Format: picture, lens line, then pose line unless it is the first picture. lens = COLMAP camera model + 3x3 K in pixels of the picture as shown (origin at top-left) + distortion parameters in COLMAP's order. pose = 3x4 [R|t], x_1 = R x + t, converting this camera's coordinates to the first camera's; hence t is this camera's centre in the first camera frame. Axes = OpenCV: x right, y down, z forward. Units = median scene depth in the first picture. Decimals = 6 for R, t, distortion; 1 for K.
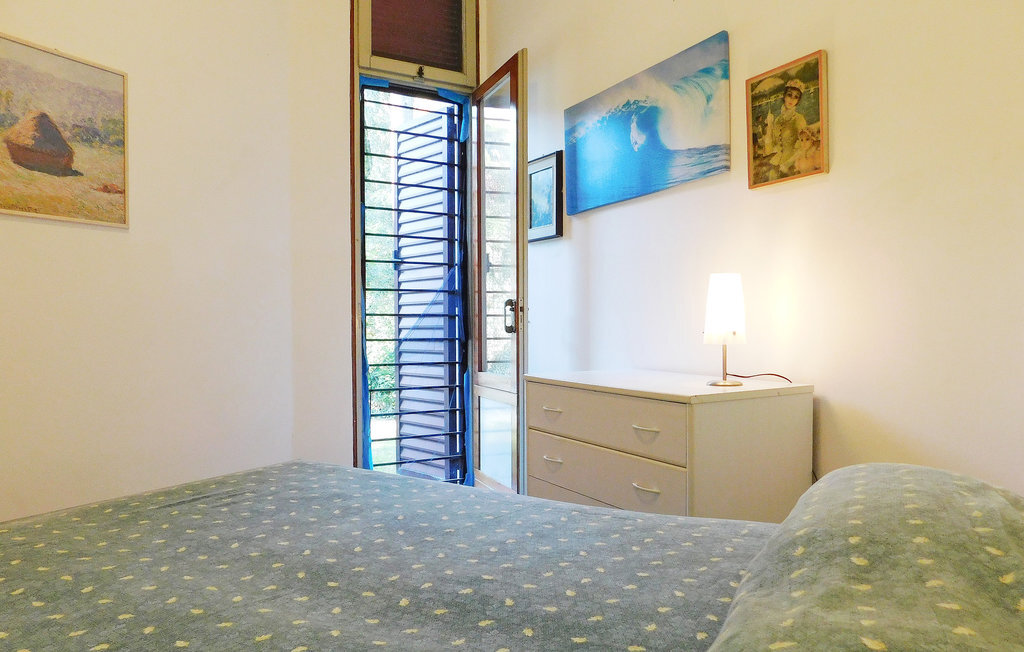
lens RADIAL K [[684.6, 0, 512.0], [0, 684.6, 326.0], [0, 0, 1]] dist [-0.001758, 0.001063]
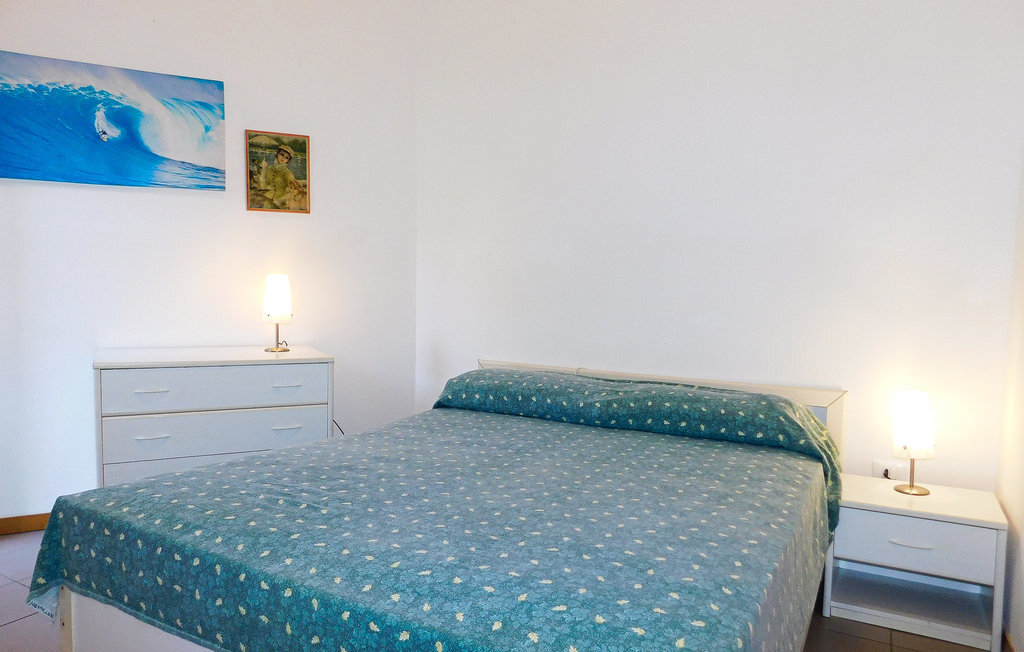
lens RADIAL K [[684.6, 0, 512.0], [0, 684.6, 326.0], [0, 0, 1]] dist [-0.001758, 0.001063]
pose [[0.046476, -0.056064, 0.997345, -1.046251], [-0.017197, 0.998231, 0.056915, -0.054930], [-0.998771, -0.019797, 0.045430, 0.407287]]
